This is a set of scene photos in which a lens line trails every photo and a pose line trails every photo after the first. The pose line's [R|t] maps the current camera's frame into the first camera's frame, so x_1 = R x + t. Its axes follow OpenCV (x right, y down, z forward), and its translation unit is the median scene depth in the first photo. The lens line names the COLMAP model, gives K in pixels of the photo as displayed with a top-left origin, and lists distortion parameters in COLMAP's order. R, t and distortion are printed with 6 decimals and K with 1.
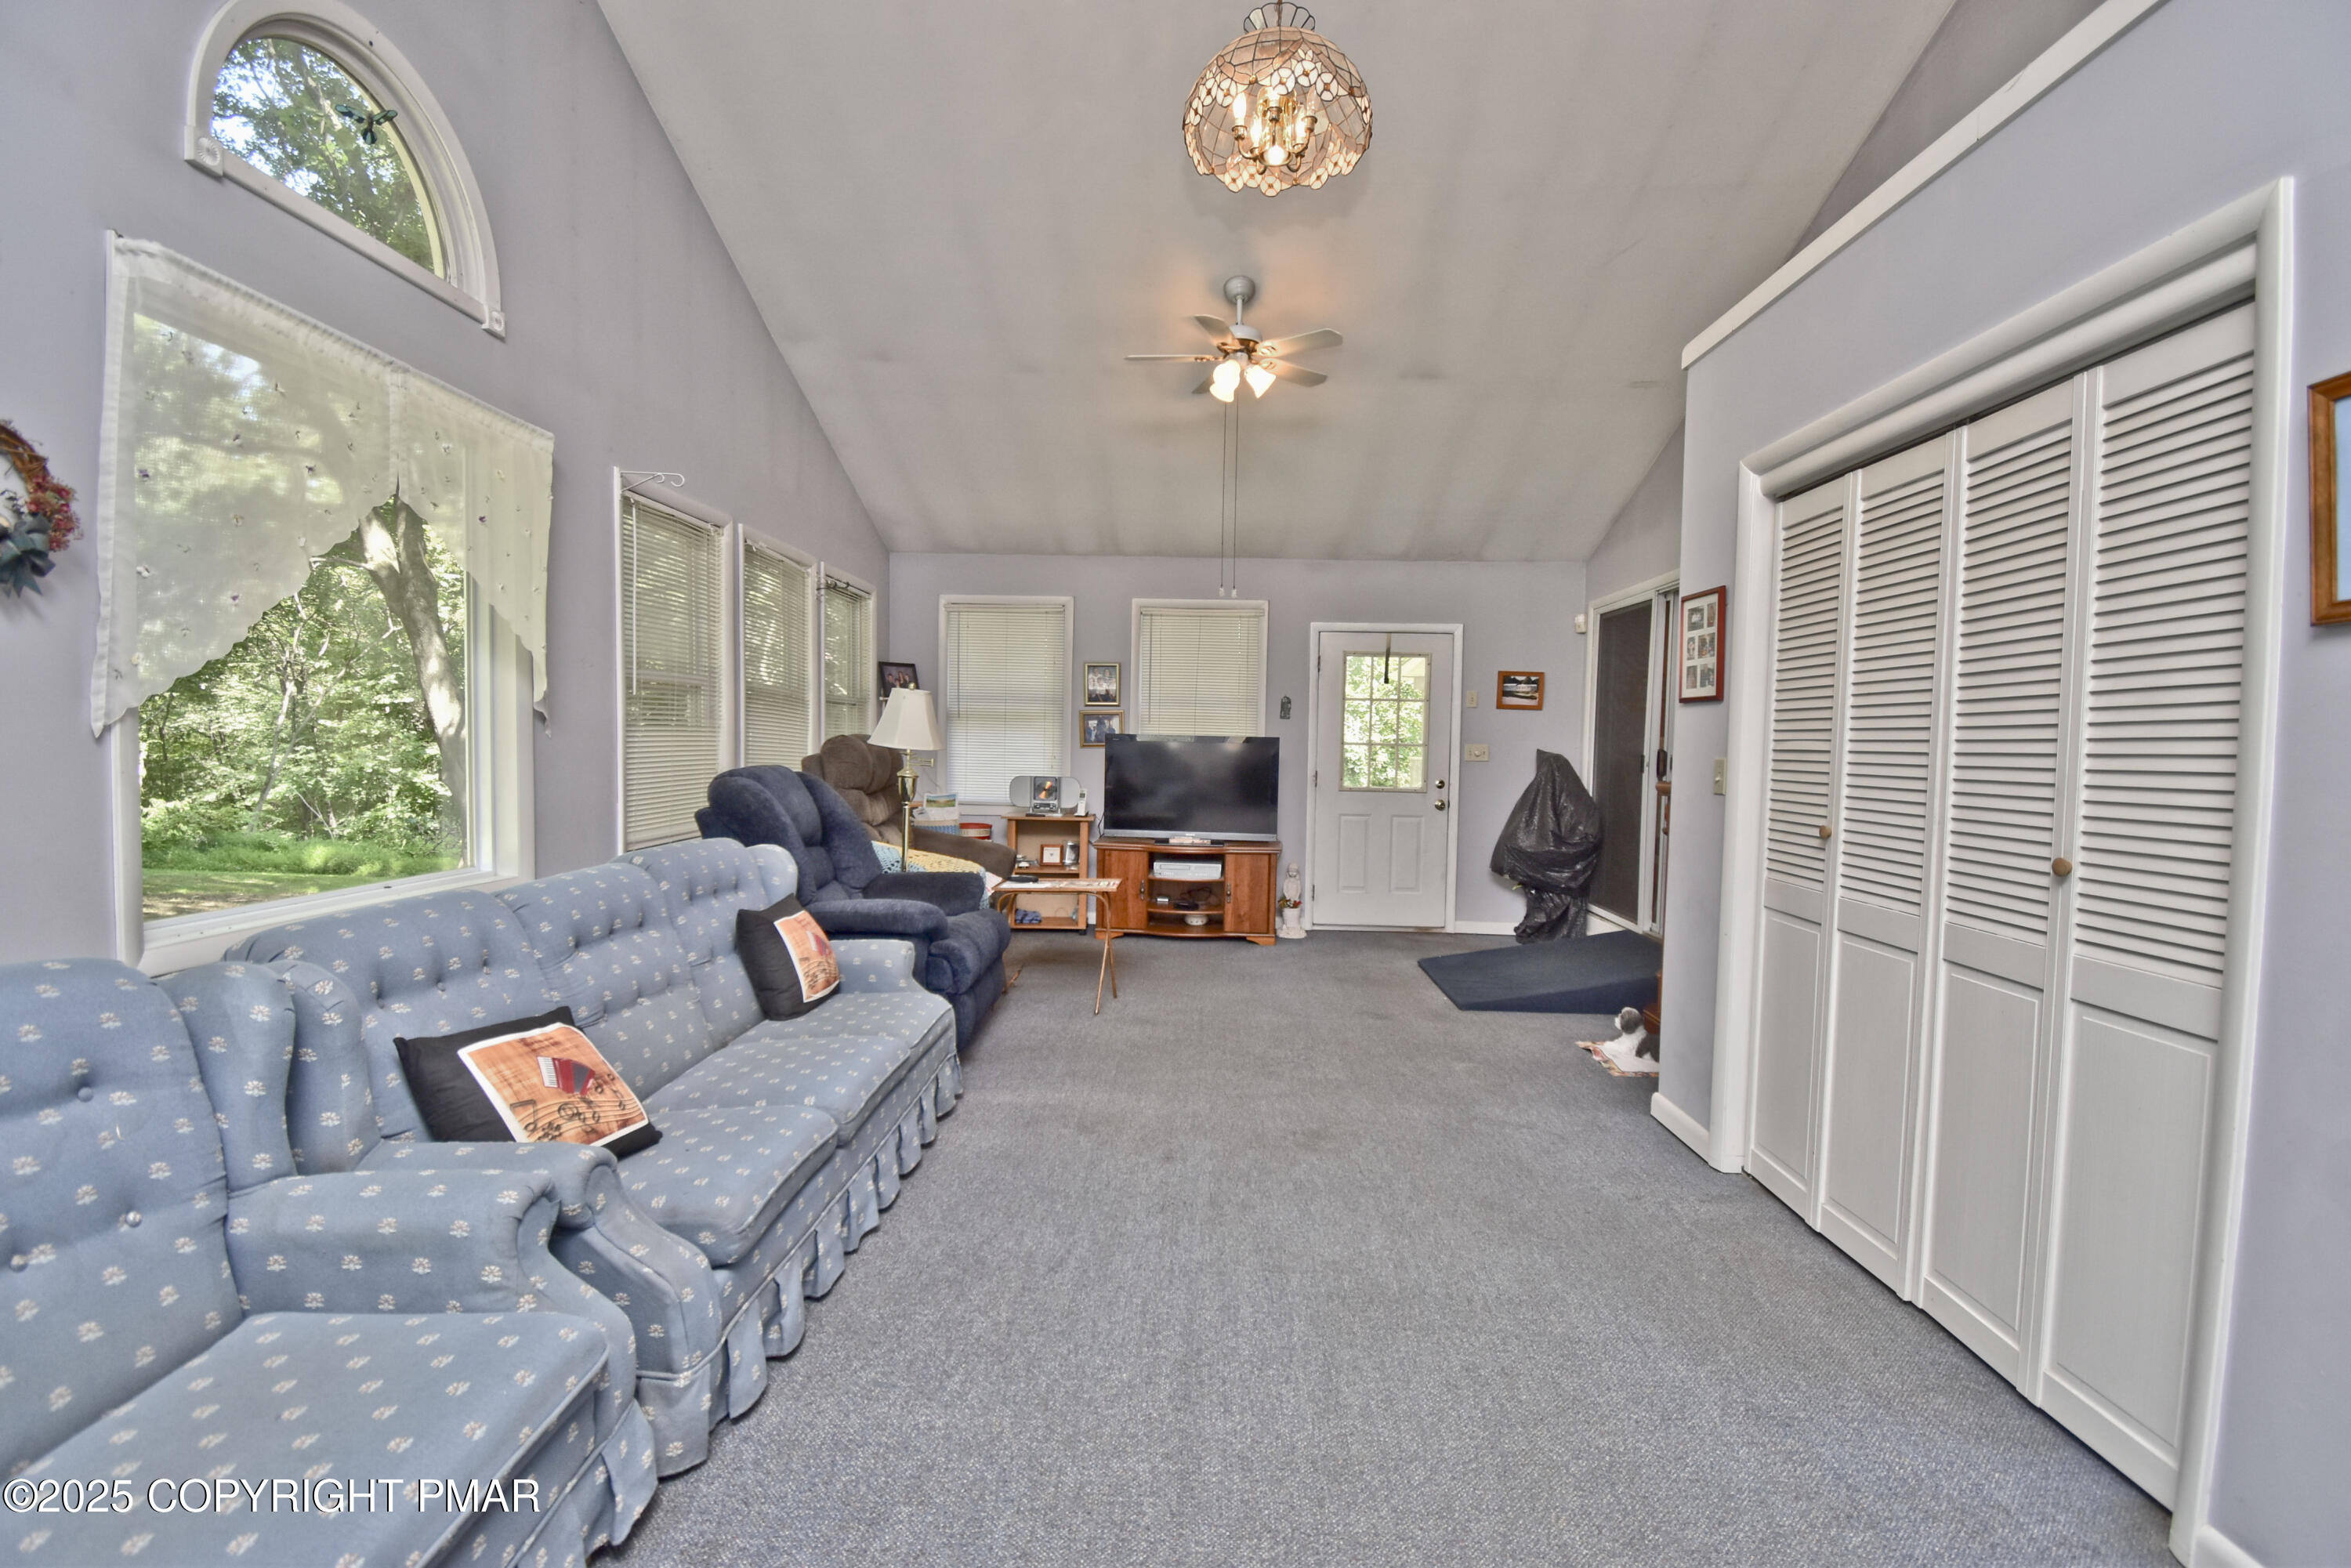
lens RADIAL K [[1051.2, 0, 1181.7], [0, 1051.2, 790.6], [0, 0, 1]] dist [0.022118, -0.026515]
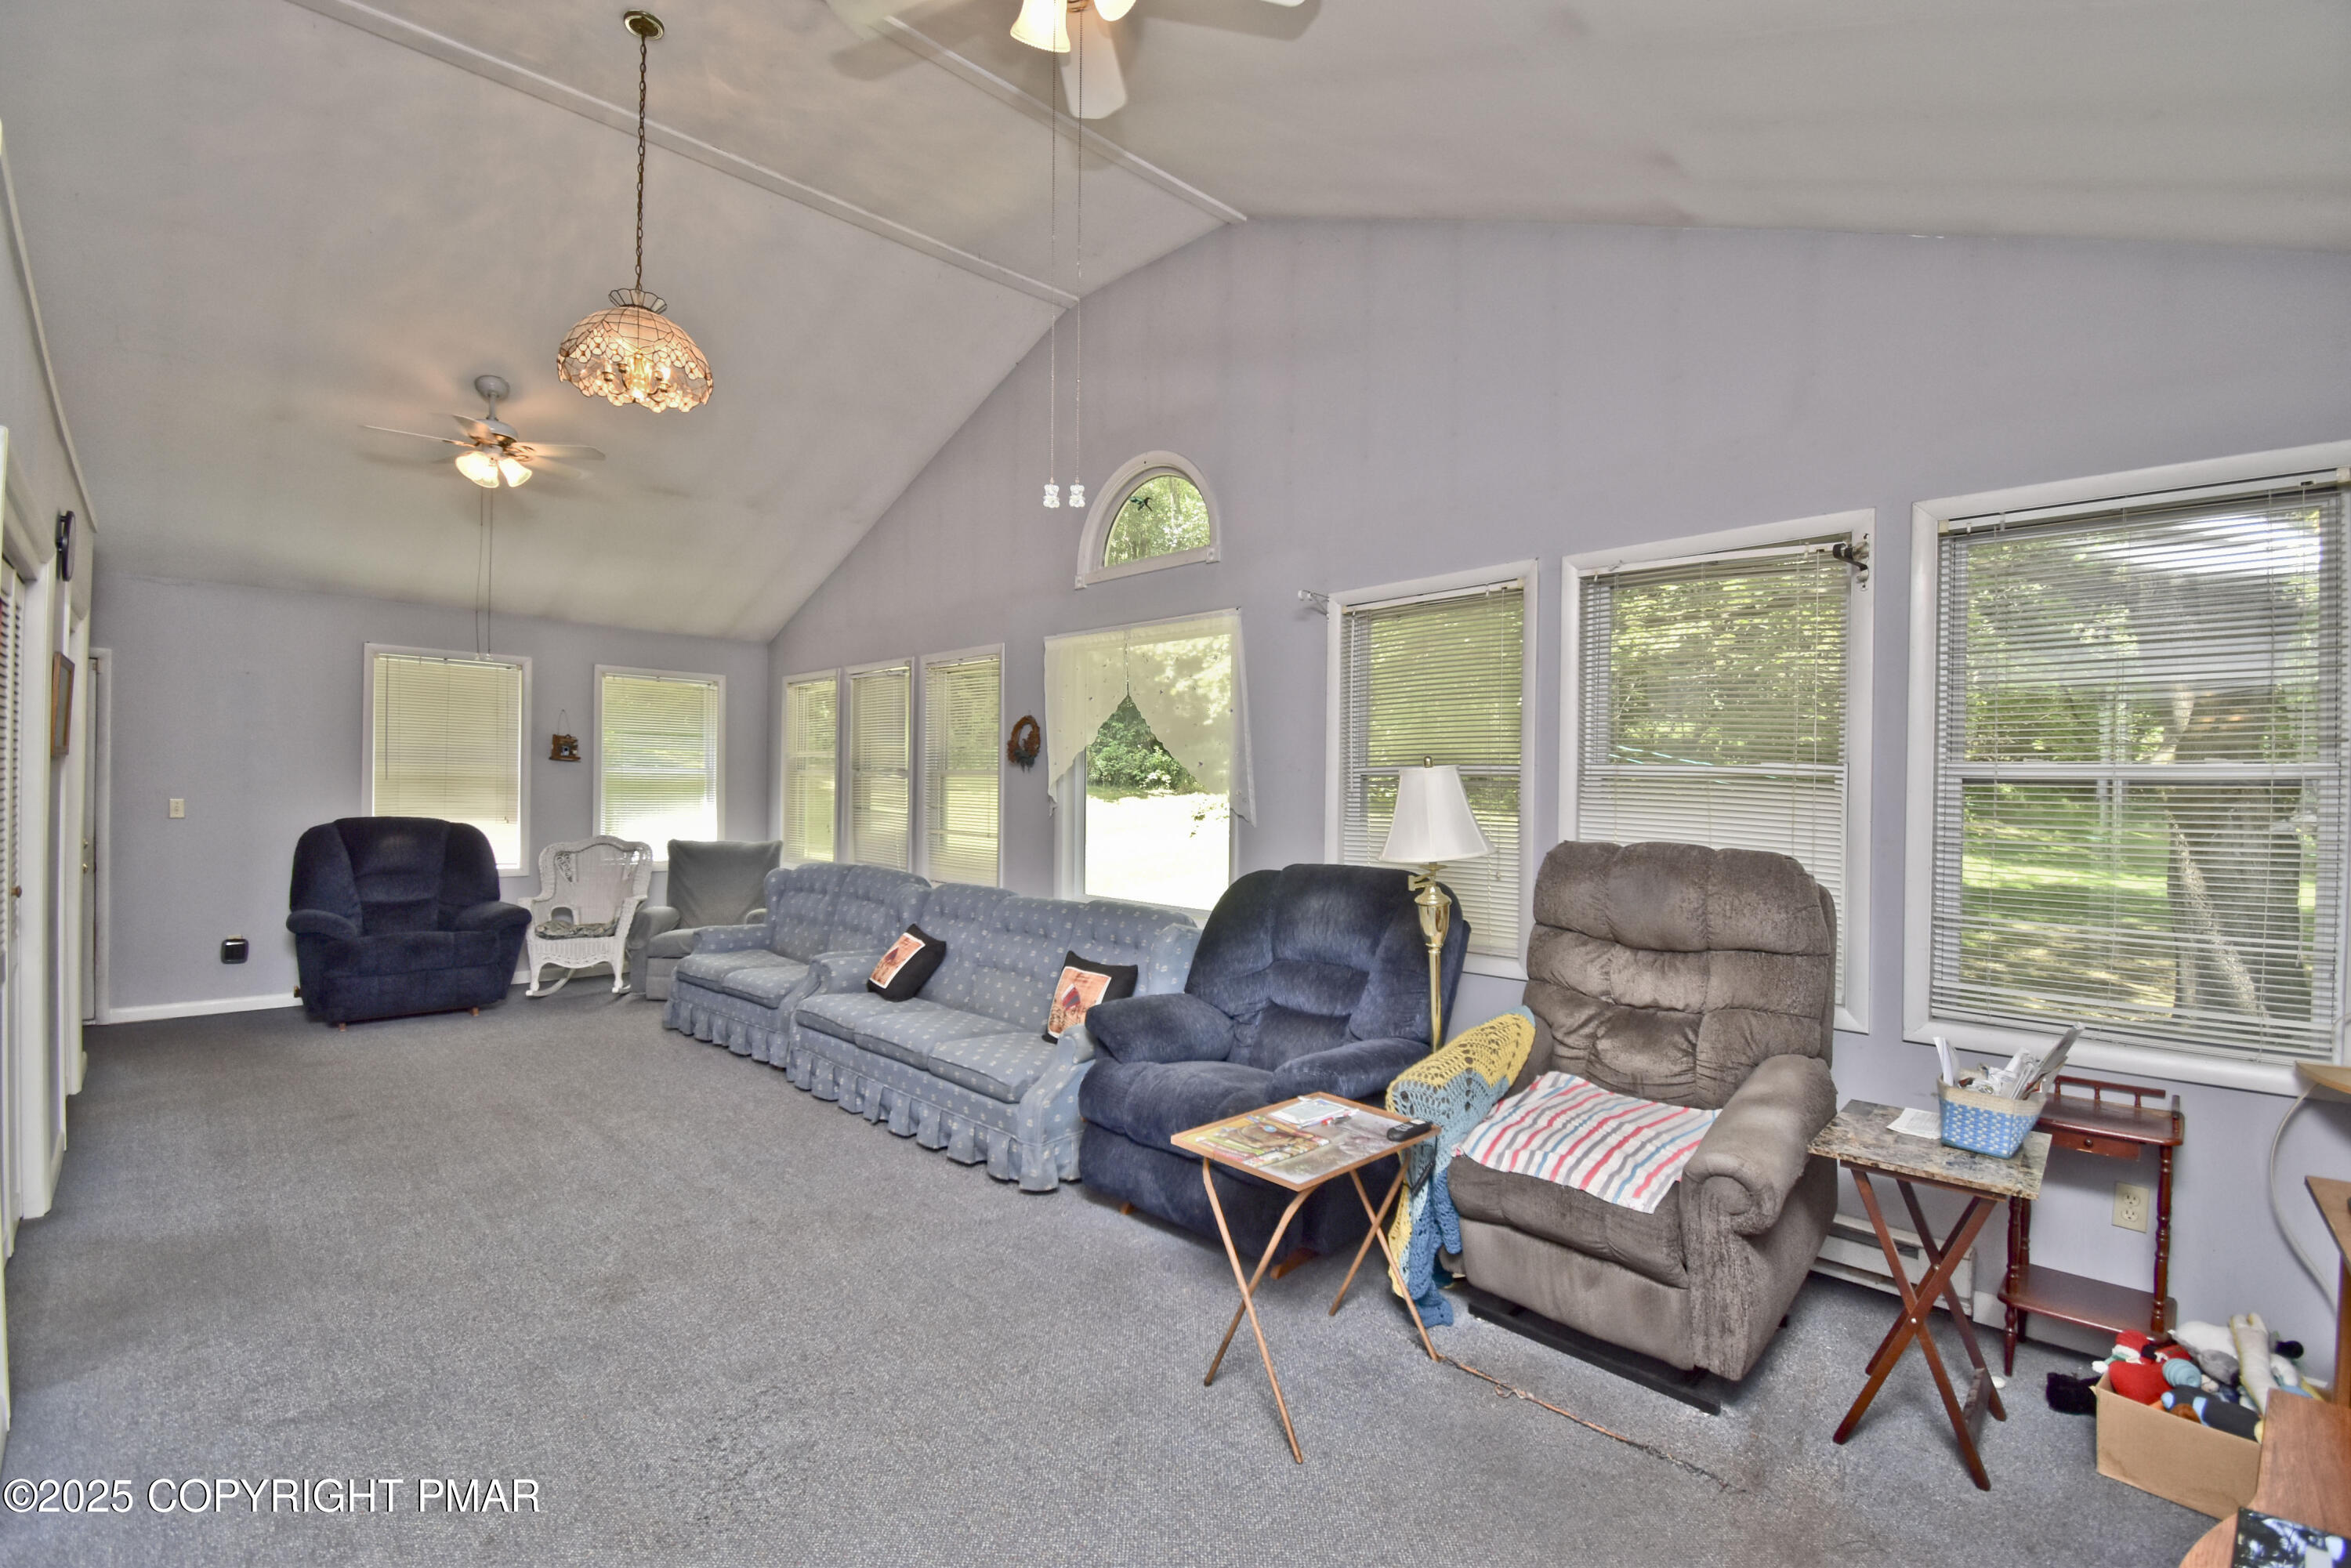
lens RADIAL K [[1051.2, 0, 1181.7], [0, 1051.2, 790.6], [0, 0, 1]] dist [0.022118, -0.026515]
pose [[-0.681365, -0.030348, -0.731314, 0.381937], [-0.064241, 0.997764, 0.018448, -0.104391], [0.729119, 0.059550, -0.681791, 1.604196]]
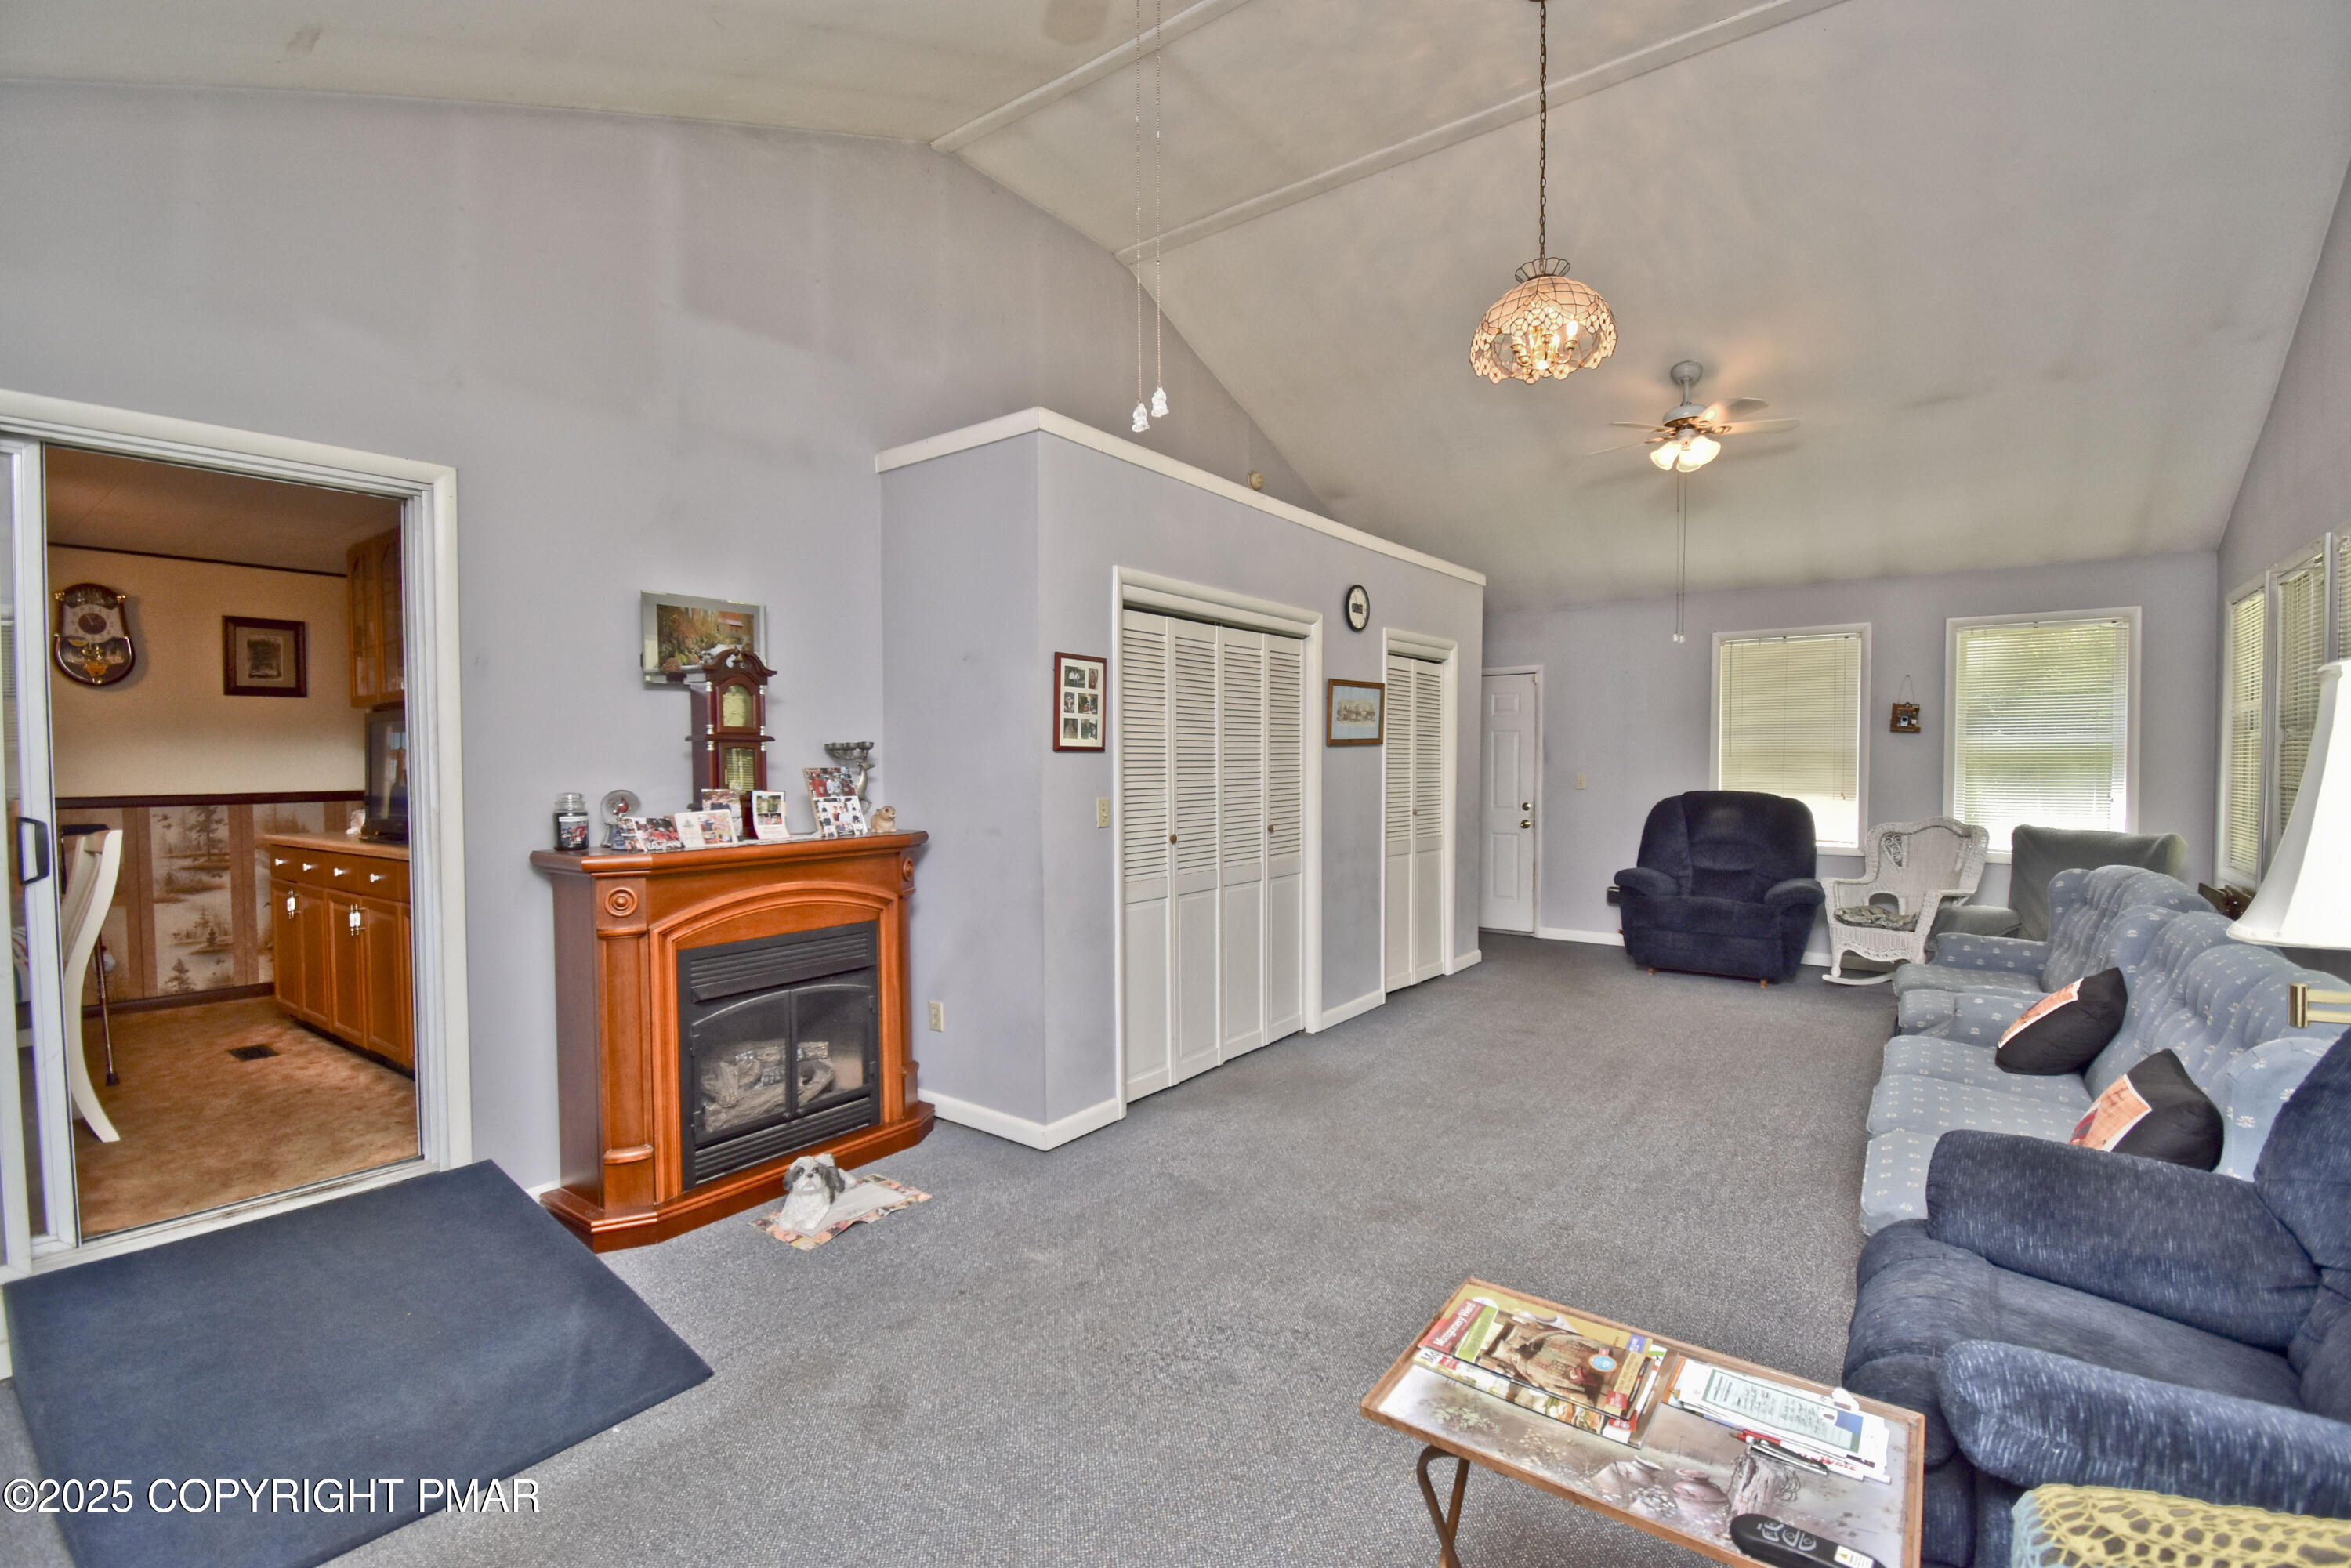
lens RADIAL K [[1051.2, 0, 1181.7], [0, 1051.2, 790.6], [0, 0, 1]] dist [0.022118, -0.026515]
pose [[-0.820319, -0.035241, 0.570819, -0.211943], [0.013484, 0.996630, 0.080907, -0.110941], [-0.571747, 0.074066, -0.817080, 1.571389]]
